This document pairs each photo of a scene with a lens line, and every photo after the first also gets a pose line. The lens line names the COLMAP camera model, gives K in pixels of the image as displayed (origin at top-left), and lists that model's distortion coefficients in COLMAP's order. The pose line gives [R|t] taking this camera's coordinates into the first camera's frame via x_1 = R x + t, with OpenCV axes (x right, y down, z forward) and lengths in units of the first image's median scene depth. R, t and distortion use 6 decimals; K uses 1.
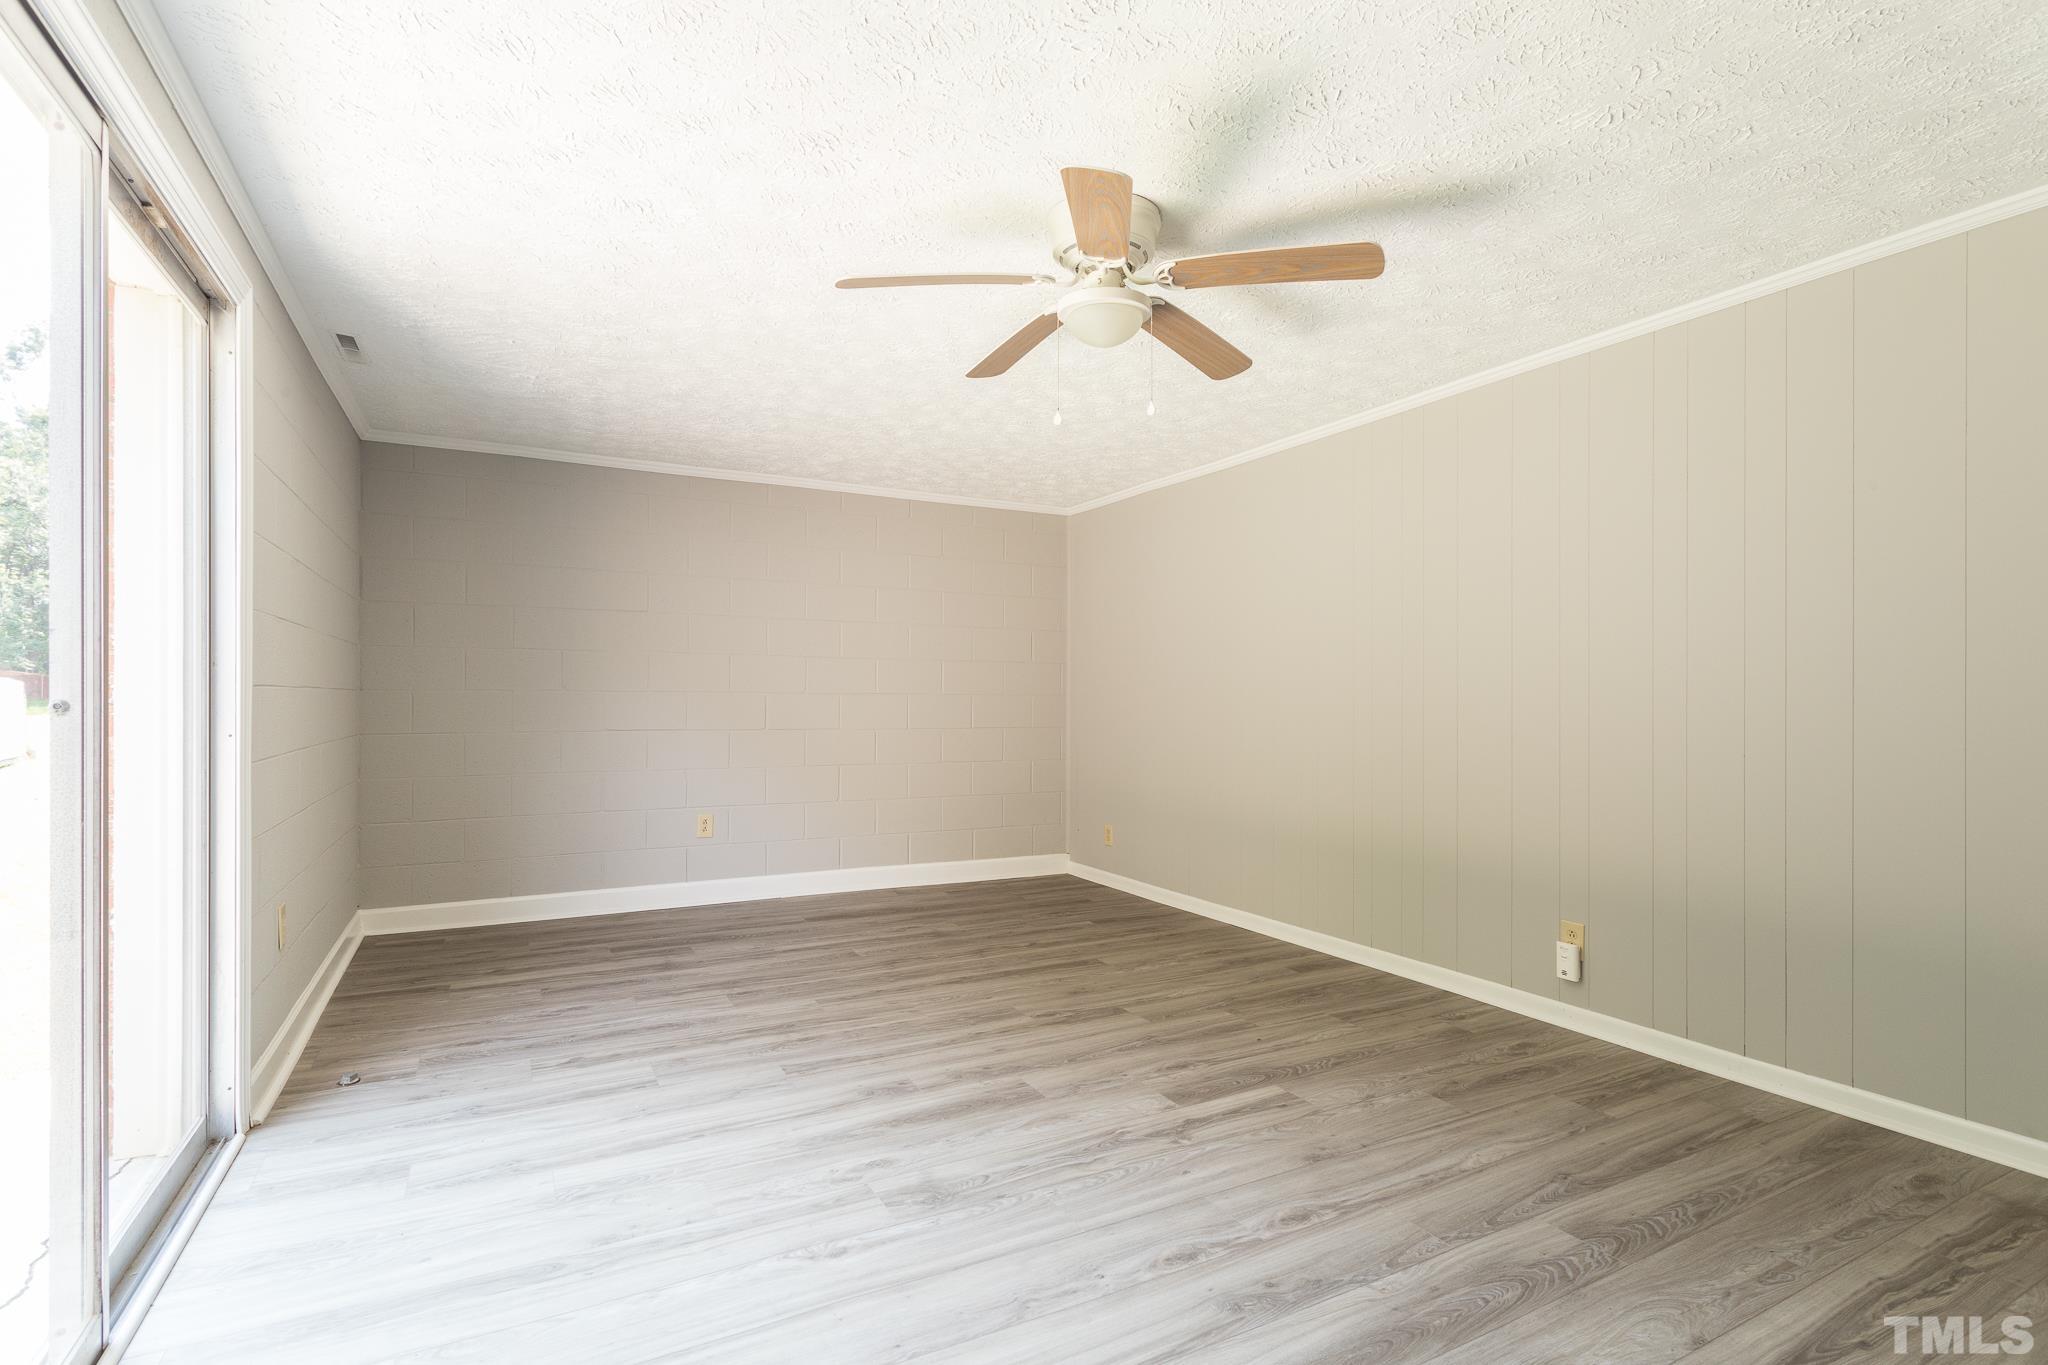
lens RADIAL K [[987.5, 0, 1026.4], [0, 987.5, 682.7], [0, 0, 1]] dist [-0.002909, 0.000024]
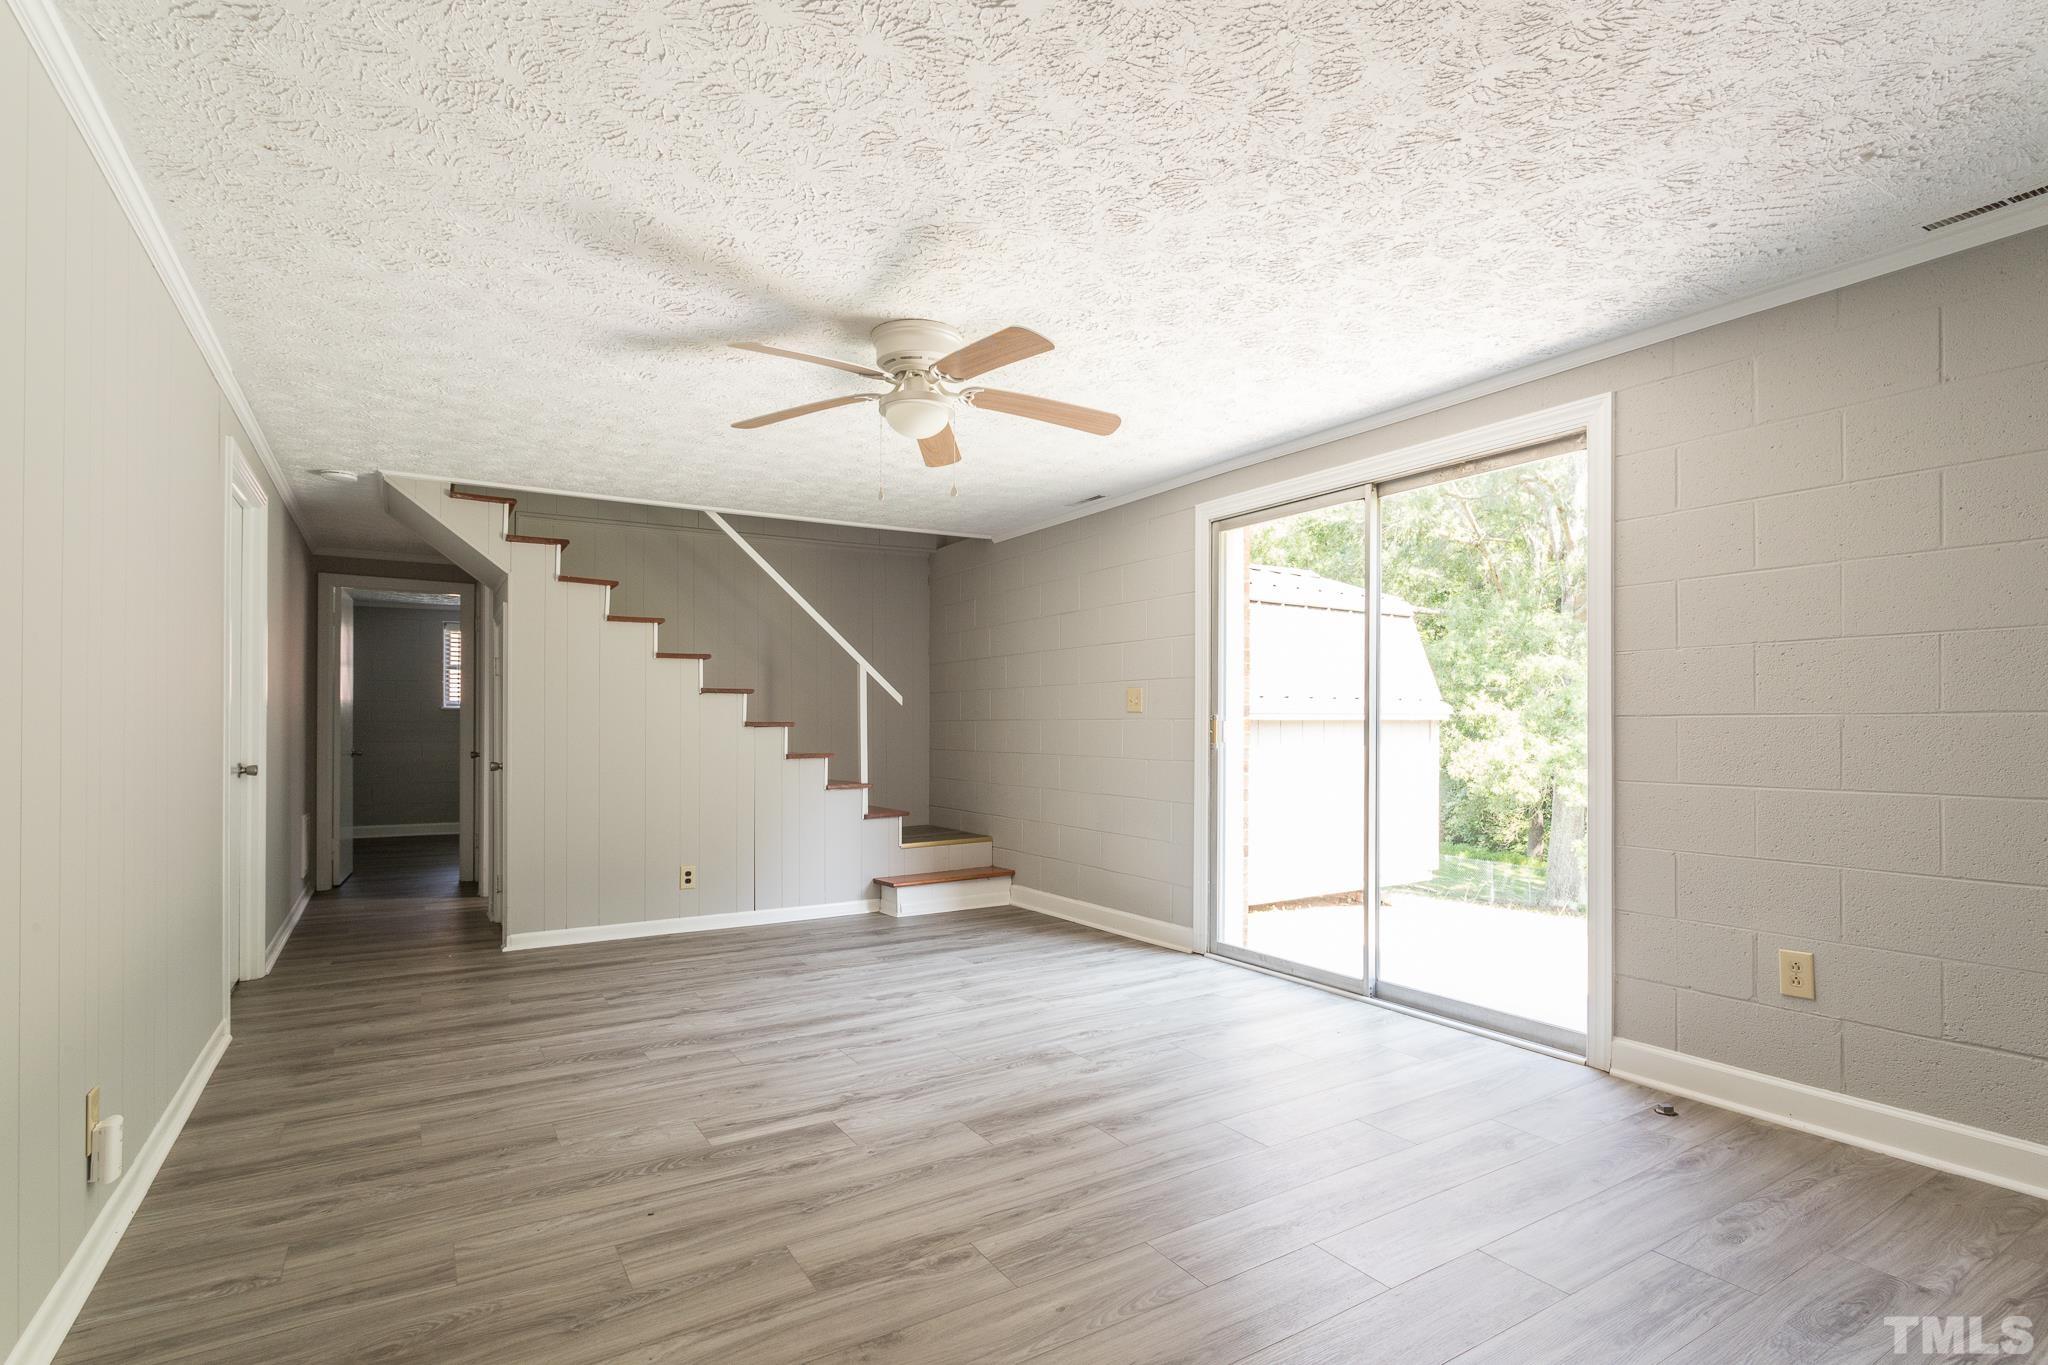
lens RADIAL K [[1001.9, 0, 1041.1], [0, 1001.9, 722.3], [0, 0, 1]] dist [0.000852, -0.000862]
pose [[-0.997382, -0.000902, -0.072305, 0.014003], [0.000358, 0.999848, -0.017409, 0.030427], [0.072310, -0.017389, -0.997231, 2.000355]]
